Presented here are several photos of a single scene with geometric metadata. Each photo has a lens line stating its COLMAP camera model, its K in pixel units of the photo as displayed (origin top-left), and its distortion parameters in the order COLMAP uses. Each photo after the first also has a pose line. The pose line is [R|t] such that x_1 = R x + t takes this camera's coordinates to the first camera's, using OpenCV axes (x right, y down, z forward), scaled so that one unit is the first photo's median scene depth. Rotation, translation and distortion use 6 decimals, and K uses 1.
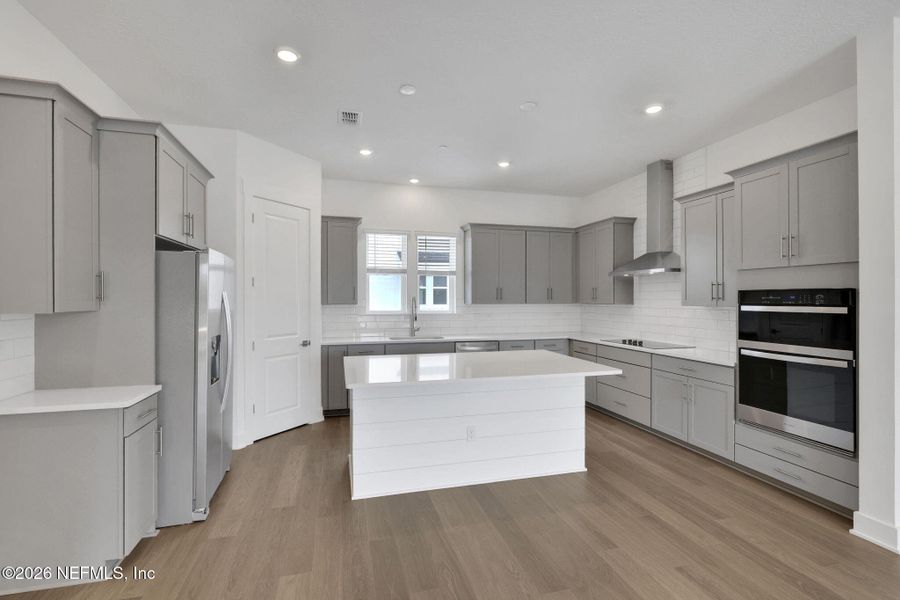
lens RADIAL K [[415.7, 0, 450.0], [0, 415.7, 300.0], [0, 0, 1]] dist [-0.000479, -0.000250]
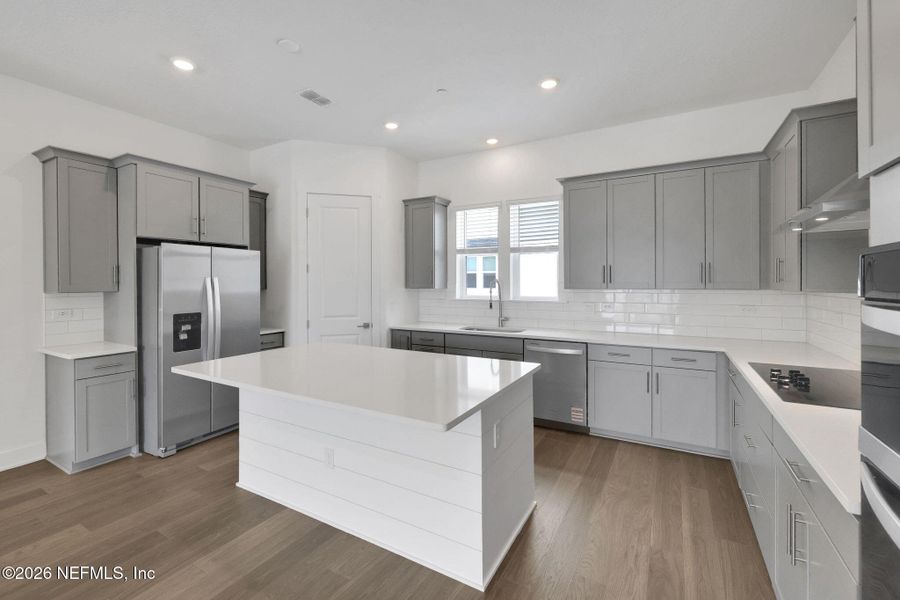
lens RADIAL K [[397.8, 0, 445.6], [0, 397.8, 284.1], [0, 0, 1]] dist [-0.004681, -0.000300]
pose [[0.693631, -0.000118, -0.720331, 0.516326], [0.001550, 0.999998, 0.001329, -0.000608], [0.720329, -0.002038, 0.693629, 0.459336]]
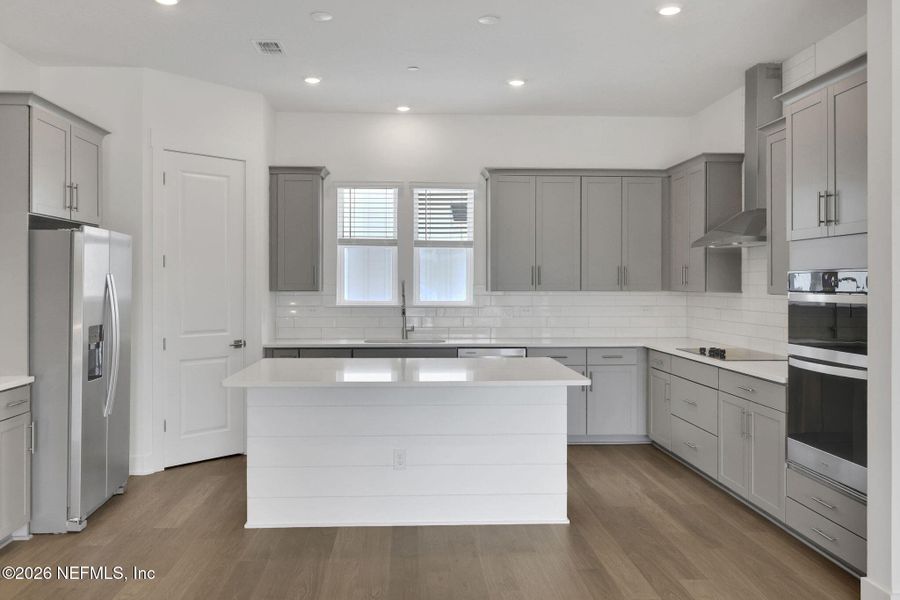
lens RADIAL K [[786.1, 0, 452.8], [0, 786.1, 286.9], [0, 0, 1]] dist [0.006692, 0.004241]
pose [[0.977242, 0.002036, -0.212116, 0.321046], [-0.001868, 0.999998, 0.000989, 0.001744], [0.212118, -0.000571, 0.977244, -0.280800]]
